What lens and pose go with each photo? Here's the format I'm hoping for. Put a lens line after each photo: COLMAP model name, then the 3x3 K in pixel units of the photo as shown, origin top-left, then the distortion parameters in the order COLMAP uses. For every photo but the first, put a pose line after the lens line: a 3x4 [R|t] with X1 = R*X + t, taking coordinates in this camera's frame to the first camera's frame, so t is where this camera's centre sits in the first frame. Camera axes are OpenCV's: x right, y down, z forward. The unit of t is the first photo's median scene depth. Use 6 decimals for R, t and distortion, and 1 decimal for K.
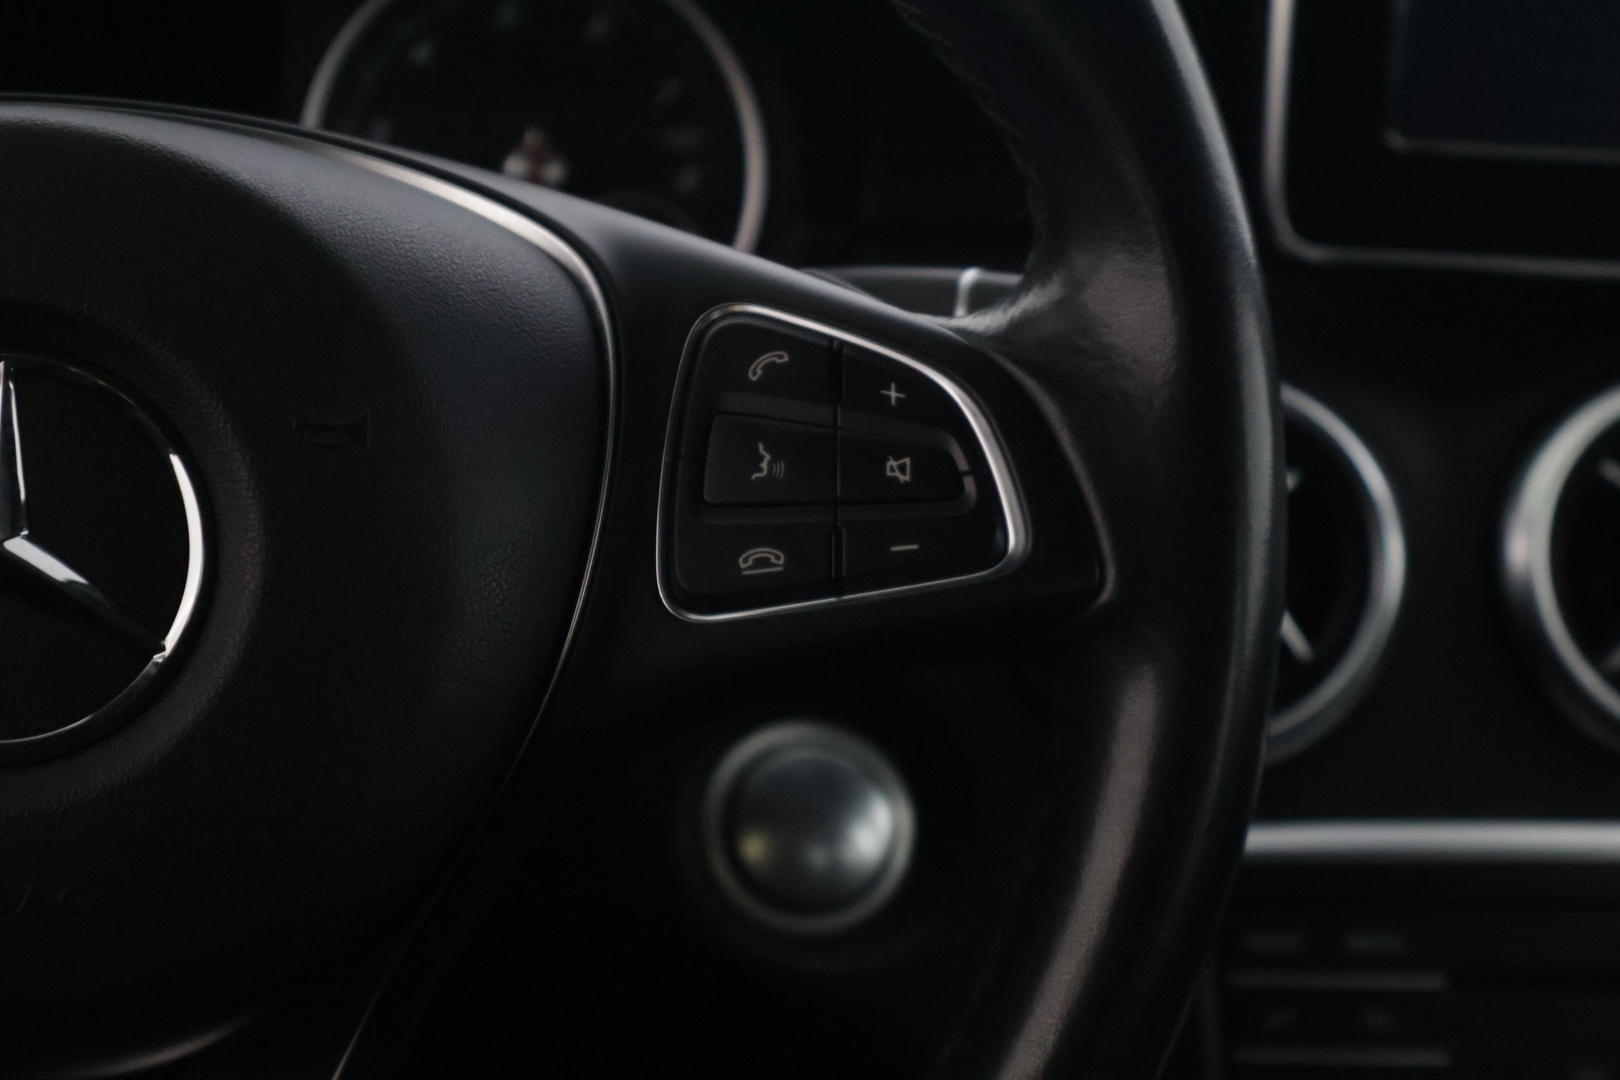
lens RADIAL K [[3280.2, 0, 811.0], [0, 3280.2, 550.2], [0, 0, 1]] dist [0.037818, 0.000000]
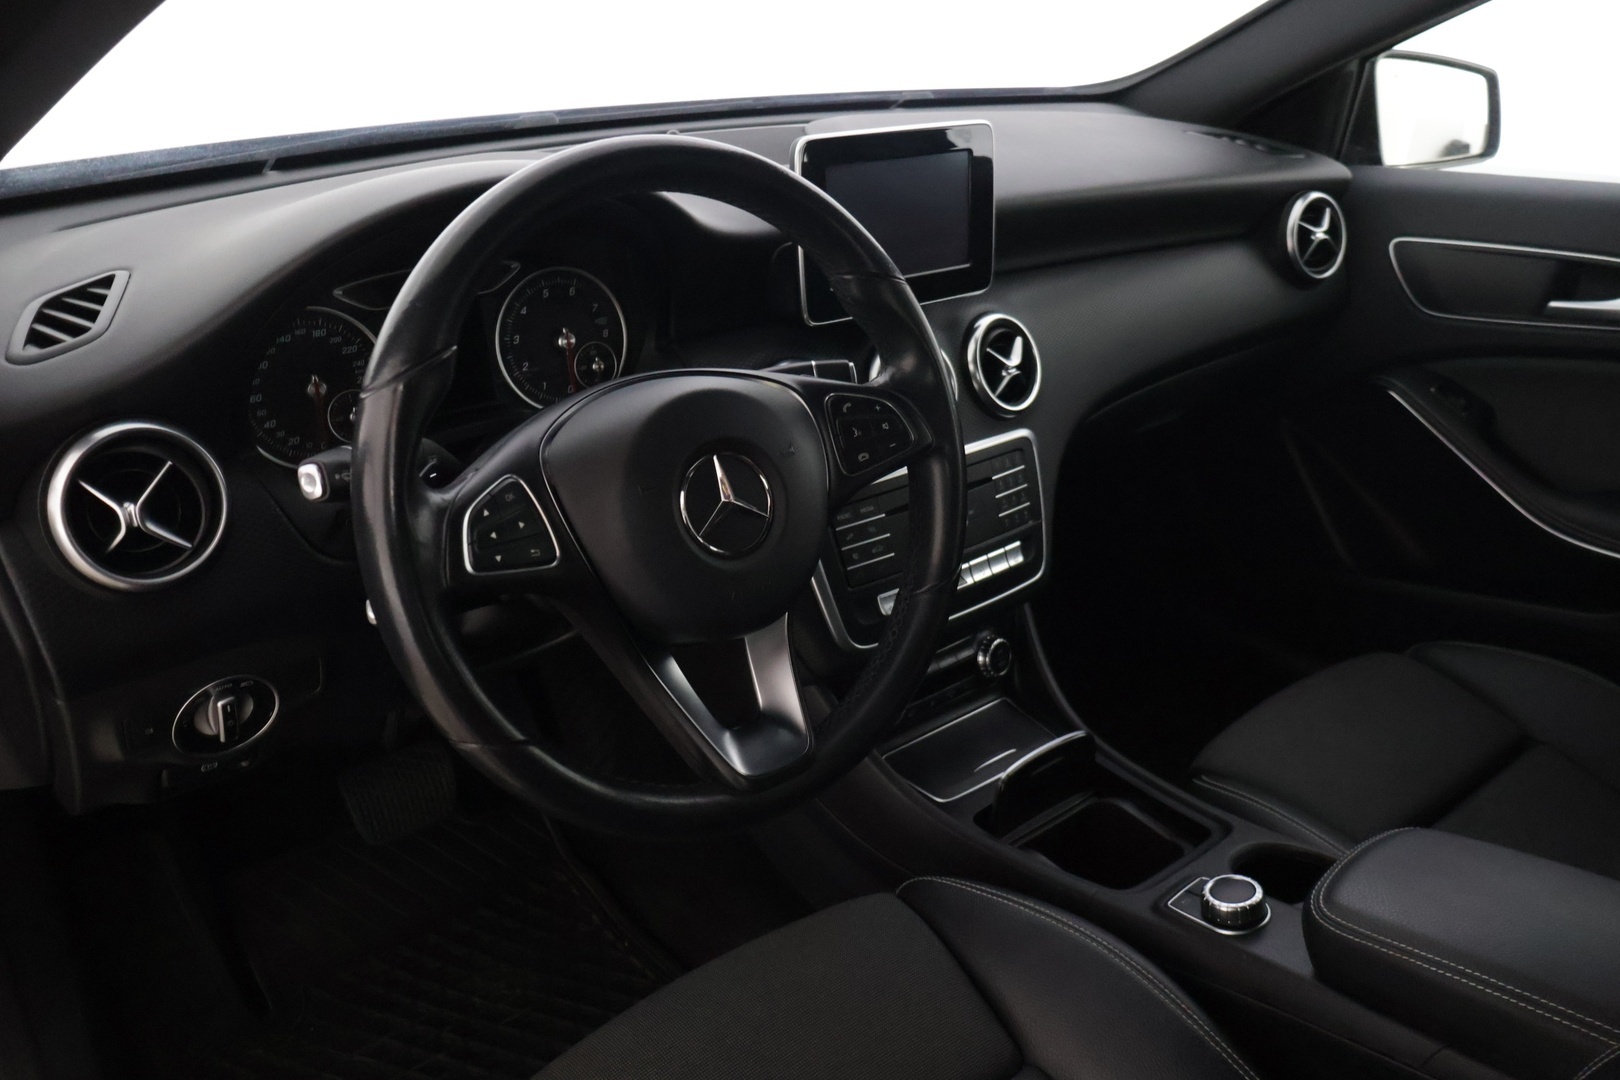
lens RADIAL K [[1354.9, 0, 807.2], [0, 1354.9, 529.7], [0, 0, 1]] dist [-0.007419, -0.003590]
pose [[0.852458, -0.263878, 0.451313, -0.818998], [0.191864, 0.960941, 0.199452, -0.246549], [-0.486316, -0.083434, 0.869791, -0.398385]]
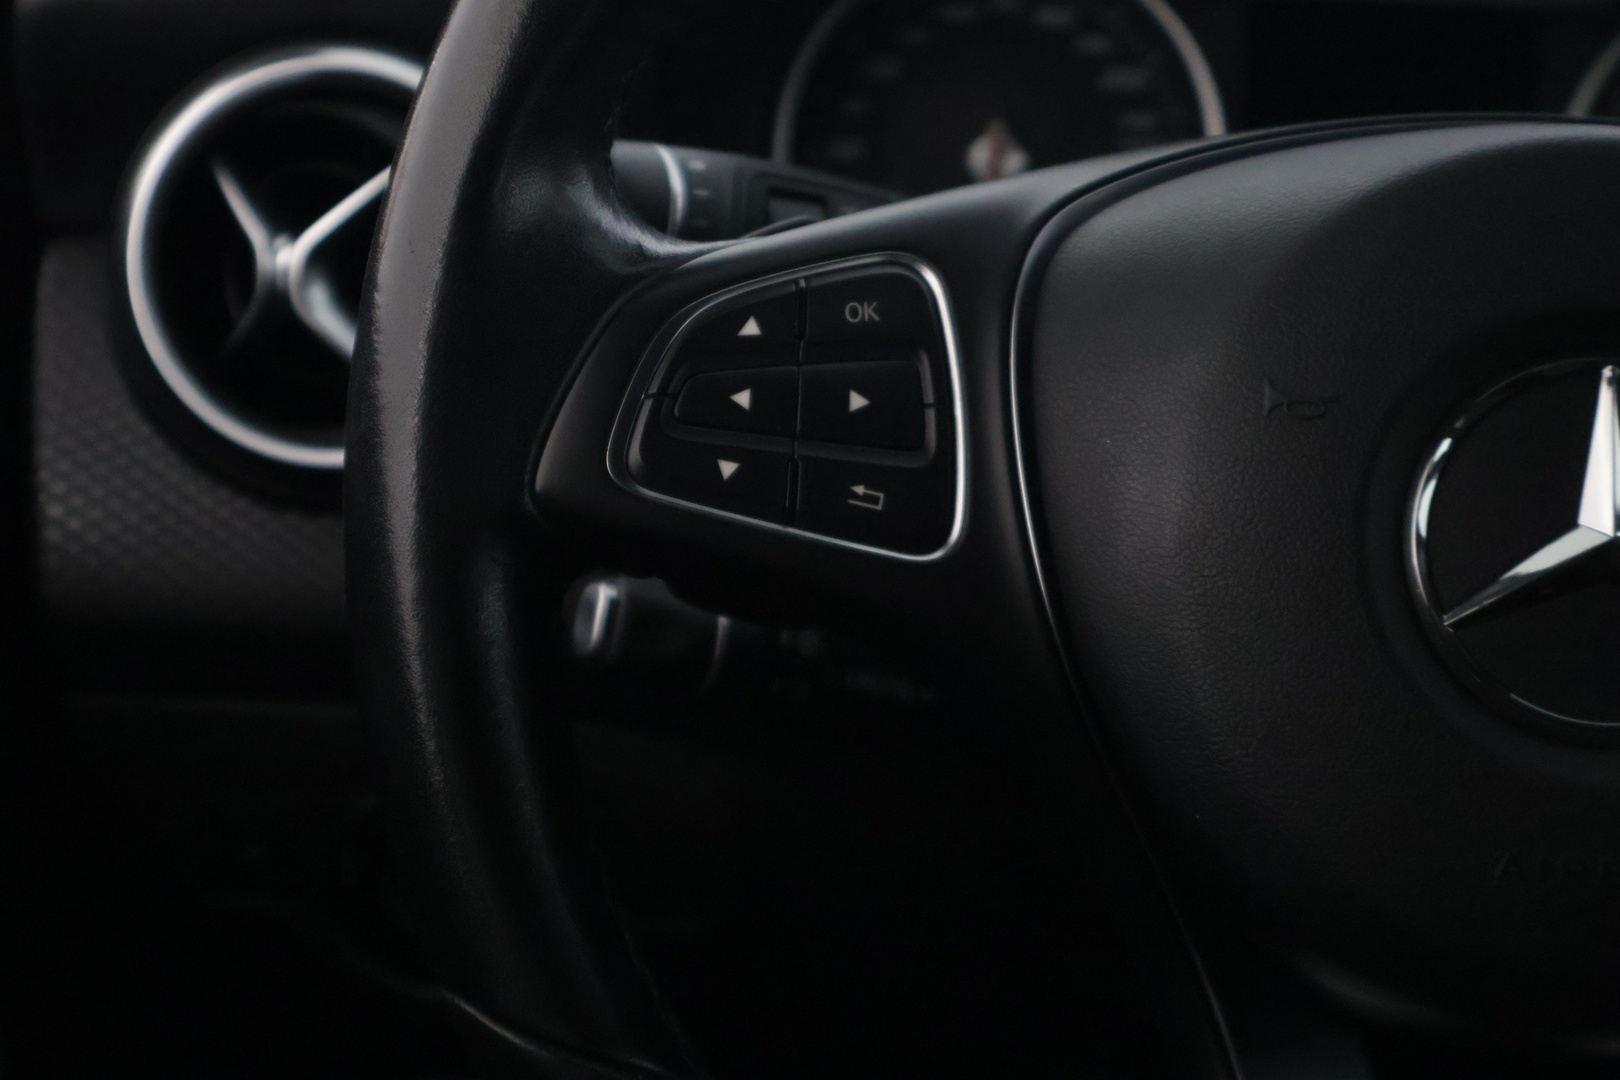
lens RADIAL K [[3280.2, 0, 814.0], [0, 3280.2, 534.0], [0, 0, 1]] dist [0.037818, 0.000000]
pose [[0.976013, 0.026887, -0.216045, -0.244697], [-0.030650, 0.999431, -0.014085, 0.018641], [0.215544, 0.020368, 0.976282, -0.080517]]
